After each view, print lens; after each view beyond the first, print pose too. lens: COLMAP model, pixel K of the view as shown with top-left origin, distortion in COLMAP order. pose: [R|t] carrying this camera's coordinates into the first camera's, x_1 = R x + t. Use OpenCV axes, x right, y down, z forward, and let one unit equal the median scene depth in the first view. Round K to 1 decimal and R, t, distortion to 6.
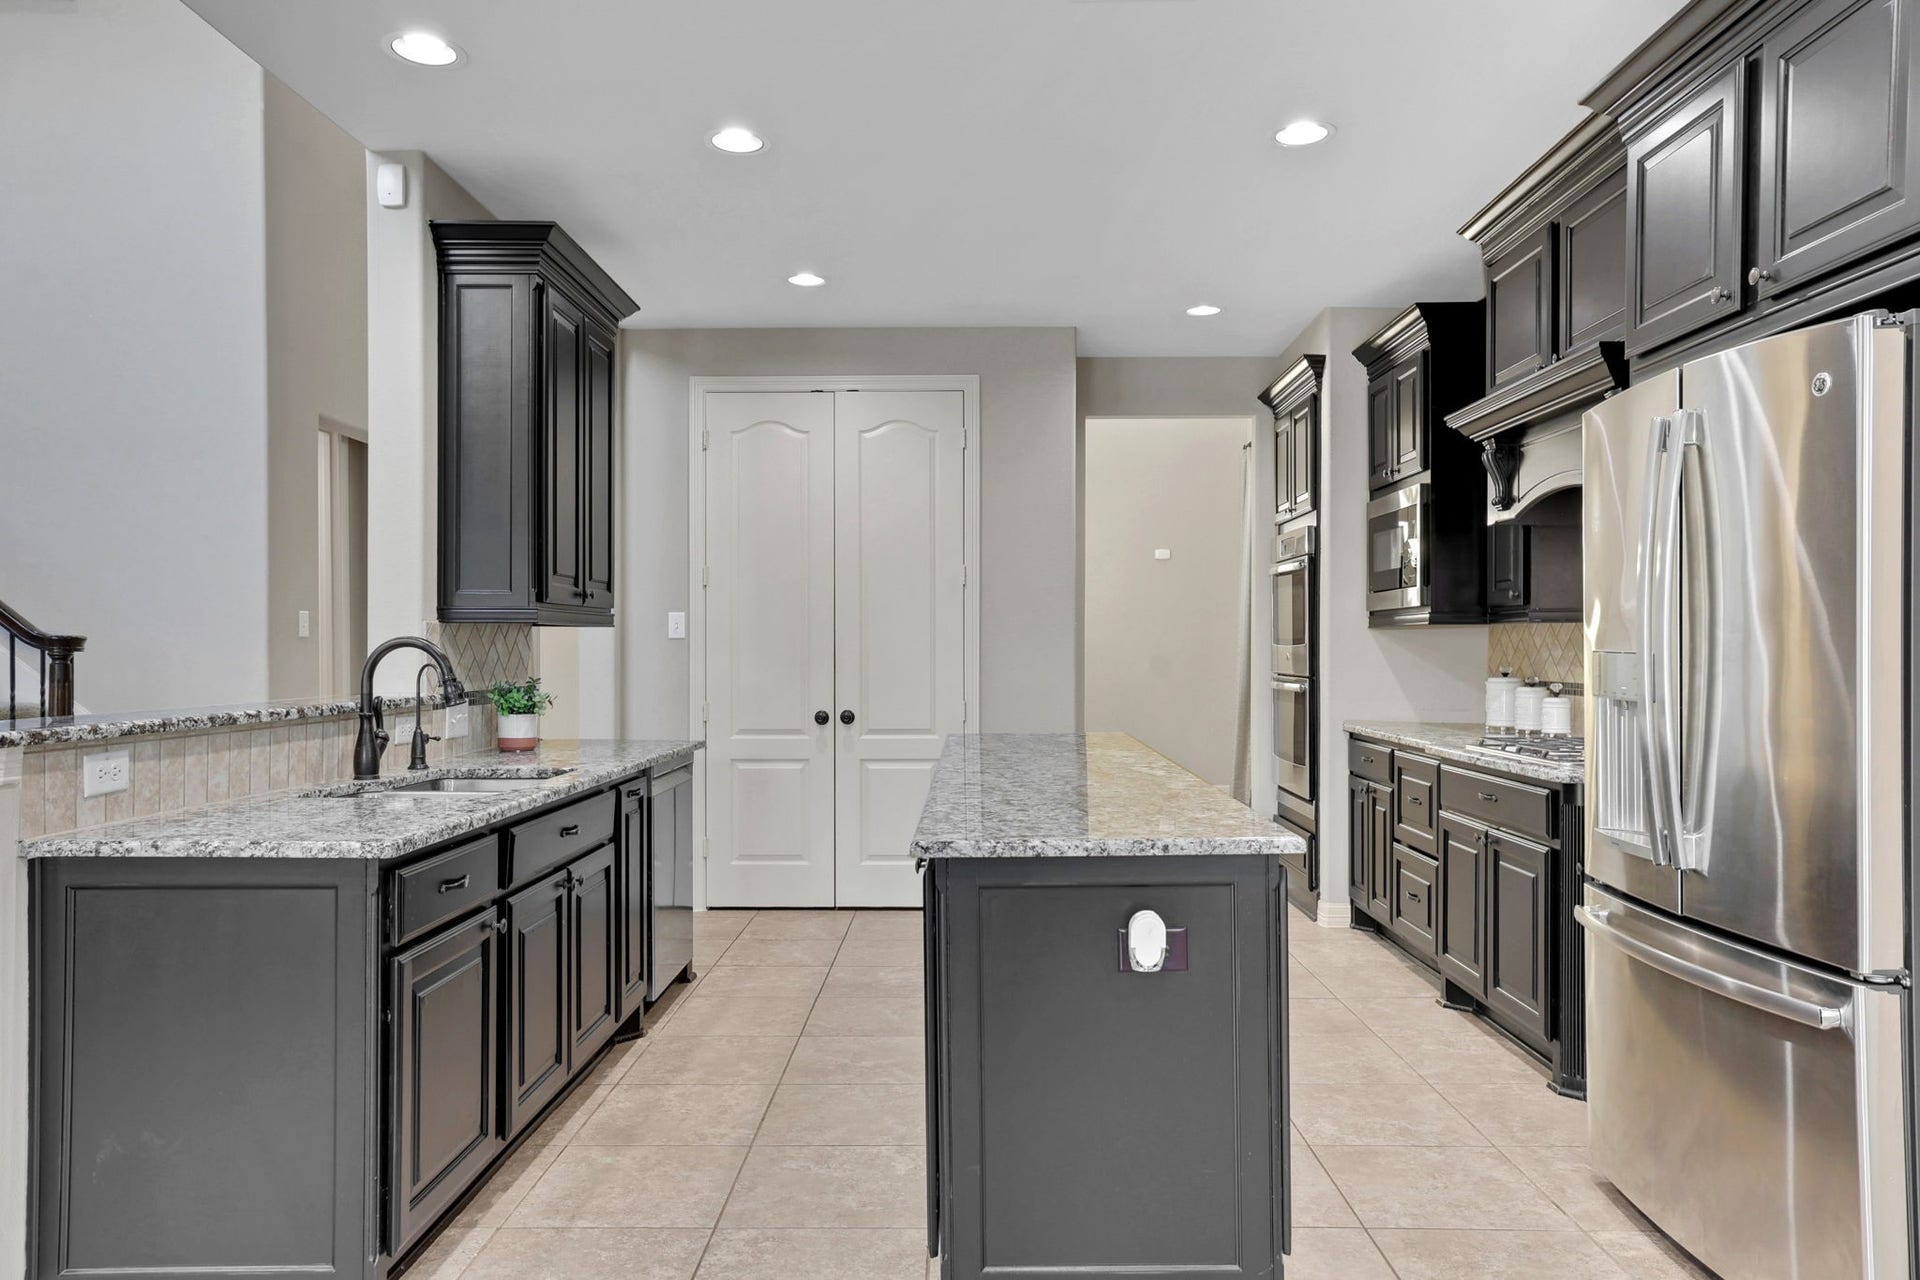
lens RADIAL K [[870.5, 0, 960.0], [0, 870.5, 640.0], [0, 0, 1]] dist [-0.045037, 0.016148]
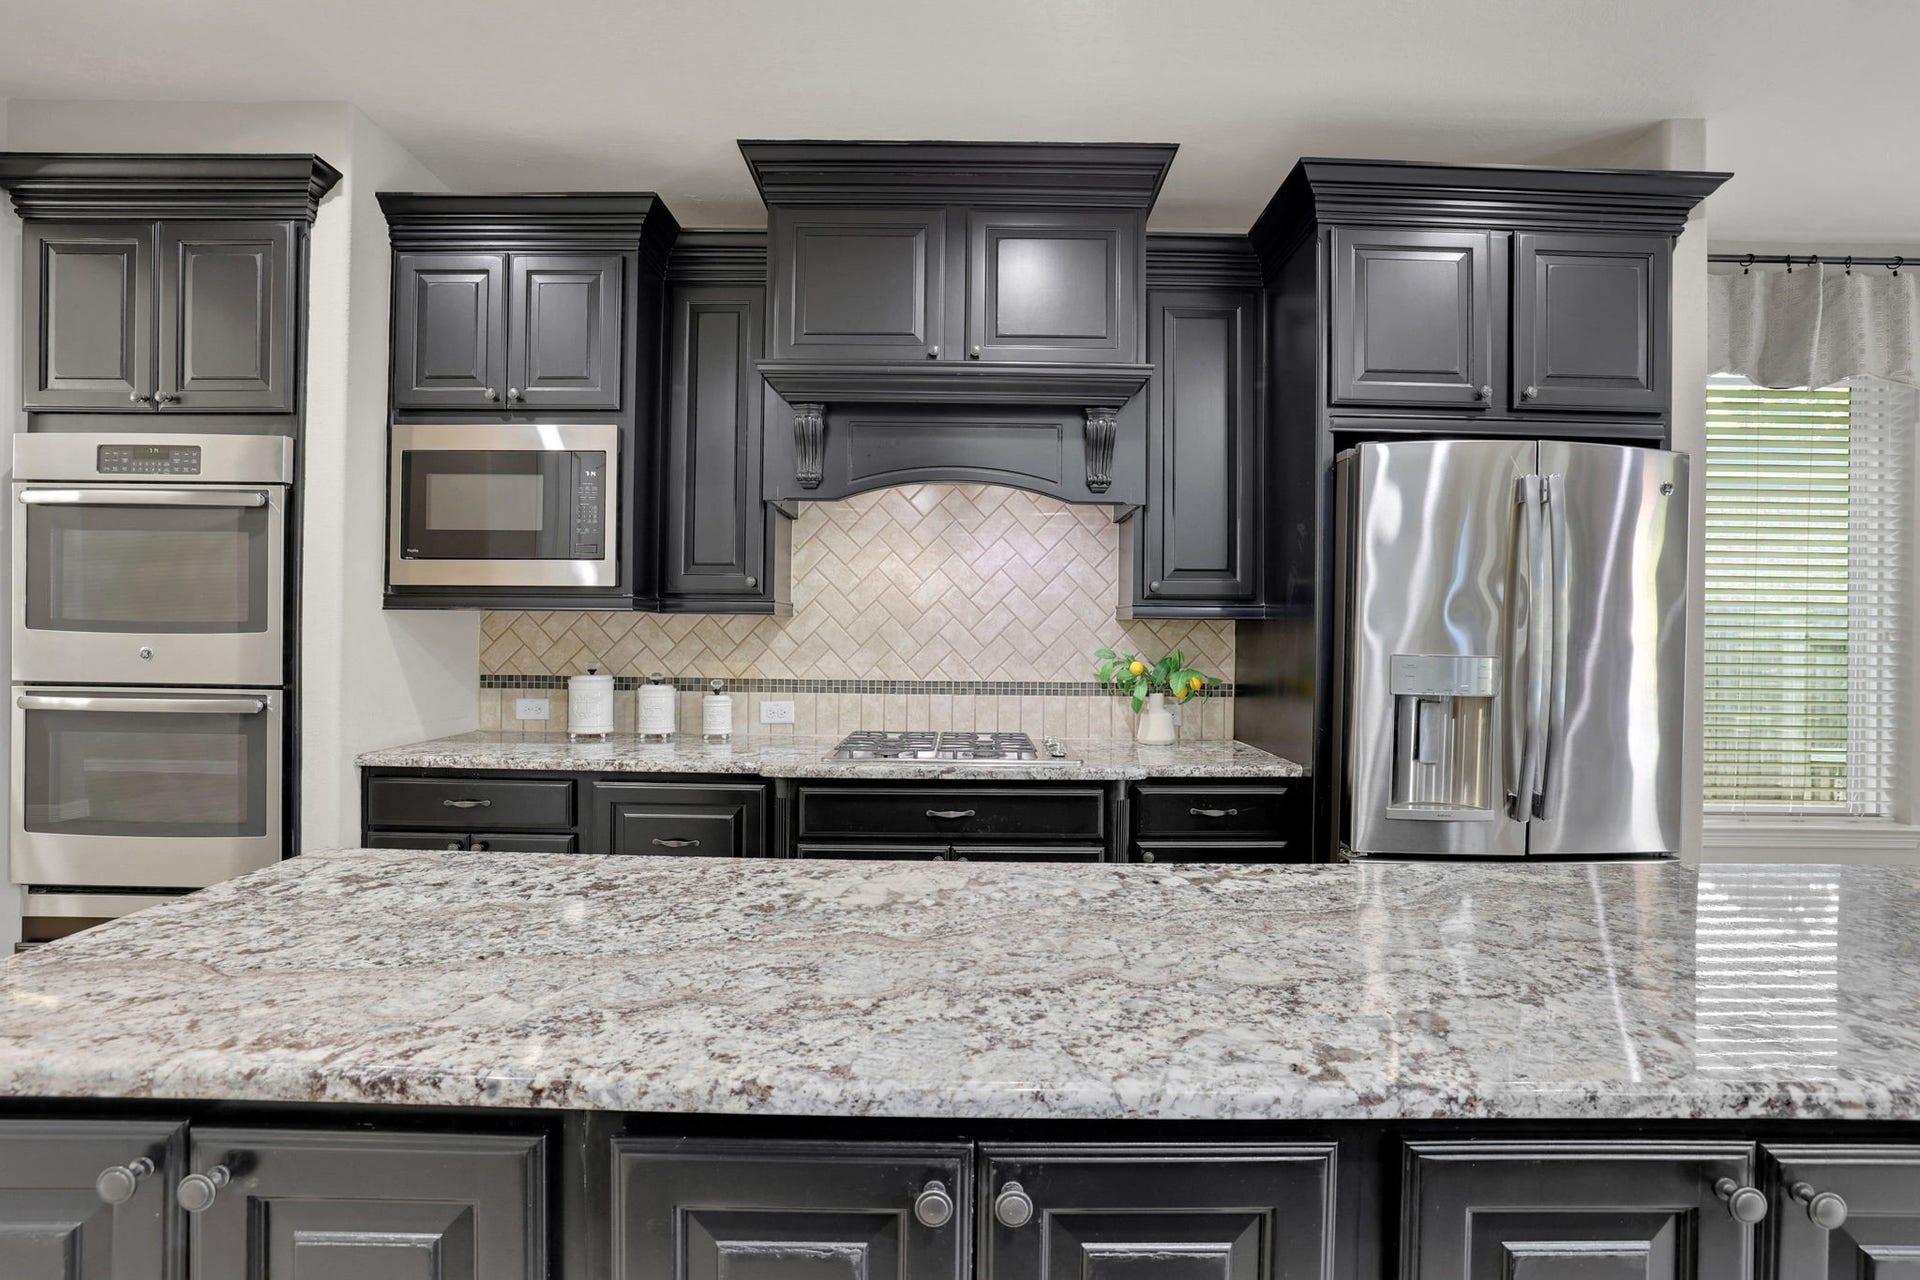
lens RADIAL K [[870.5, 0, 960.0], [0, 870.5, 640.0], [0, 0, 1]] dist [-0.045037, 0.016148]
pose [[-0.021724, -0.002624, 0.999761, -0.315030], [-0.022281, 0.999749, 0.002140, -0.000622], [-0.999516, -0.022229, -0.021777, 0.937618]]
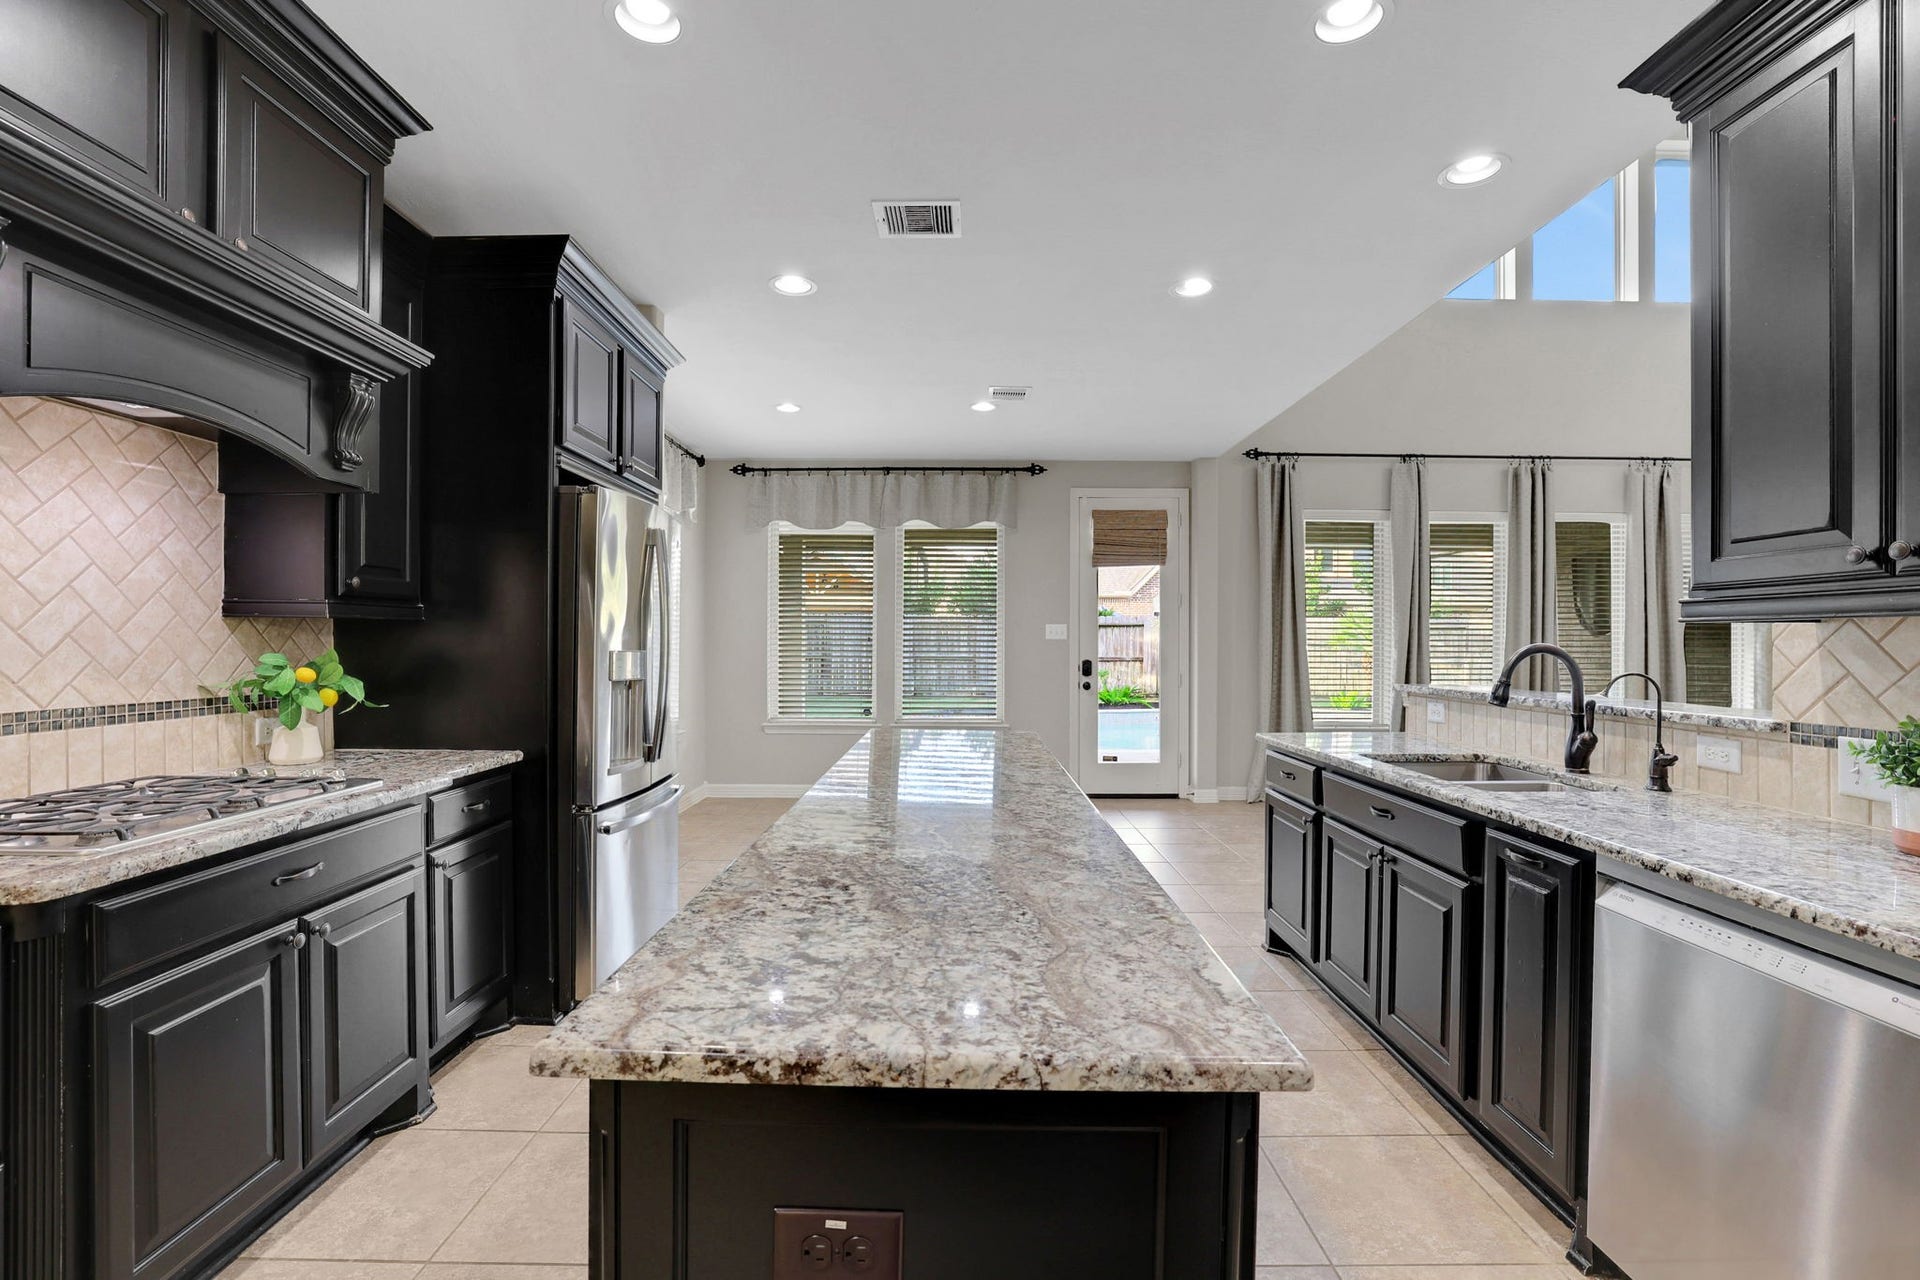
lens RADIAL K [[870.5, 0, 960.0], [0, 870.5, 640.0], [0, 0, 1]] dist [-0.045037, 0.016148]
pose [[-0.999737, -0.001803, -0.022850, 0.106348], [-0.001513, 0.999918, -0.012685, 0.005202], [0.022871, -0.012647, -0.999658, 1.647031]]
